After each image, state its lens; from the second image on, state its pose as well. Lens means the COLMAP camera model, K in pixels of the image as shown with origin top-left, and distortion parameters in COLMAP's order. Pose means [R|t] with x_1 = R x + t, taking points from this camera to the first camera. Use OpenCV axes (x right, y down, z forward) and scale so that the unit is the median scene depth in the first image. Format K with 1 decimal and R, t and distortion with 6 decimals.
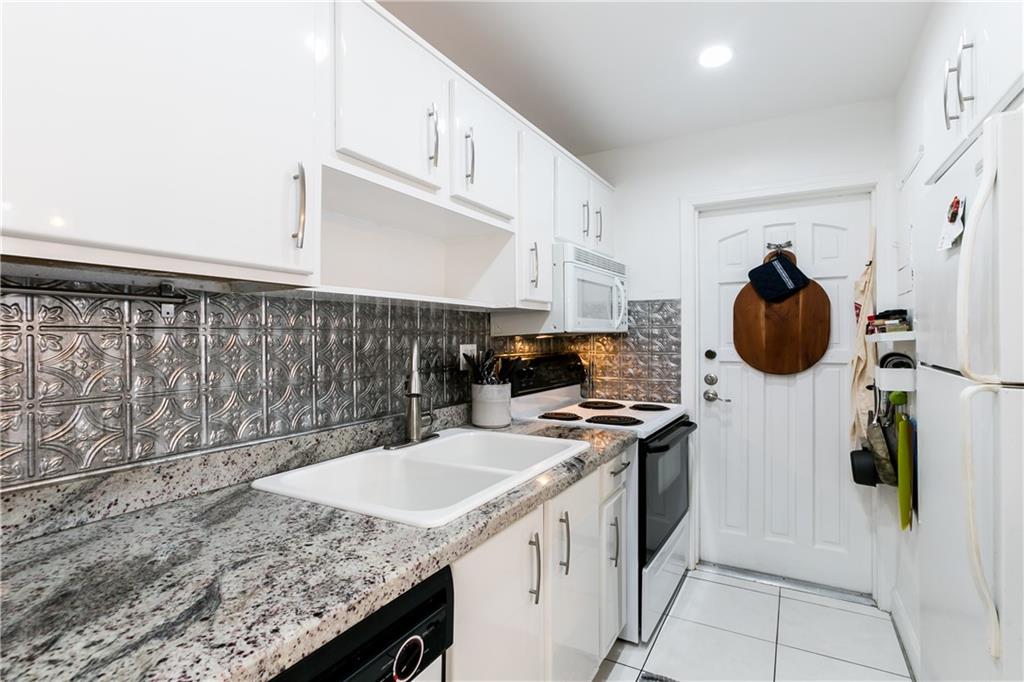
lens RADIAL K [[471.0, 0, 516.6], [0, 471.0, 338.5], [0, 0, 1]] dist [0.013943, 0.000628]
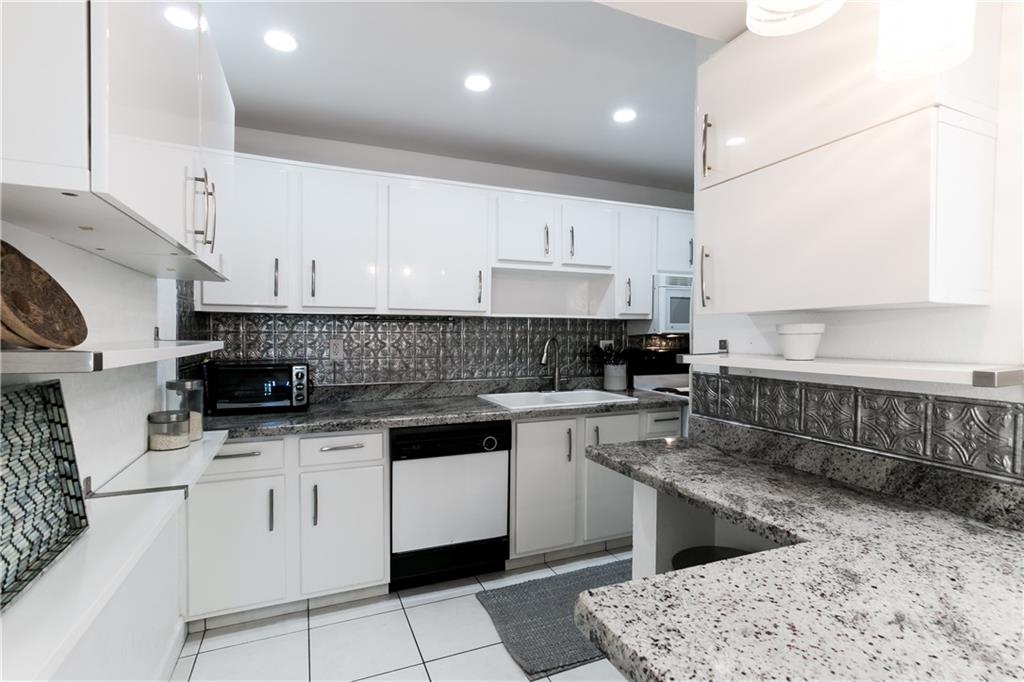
lens RADIAL K [[471.0, 0, 507.5], [0, 471.0, 341.0], [0, 0, 1]] dist [0.013943, 0.000628]
pose [[0.771818, 0.015154, -0.635663, 0.962667], [-0.006569, 0.999853, 0.015860, -0.012600], [0.635810, -0.008065, 0.771804, -0.678473]]
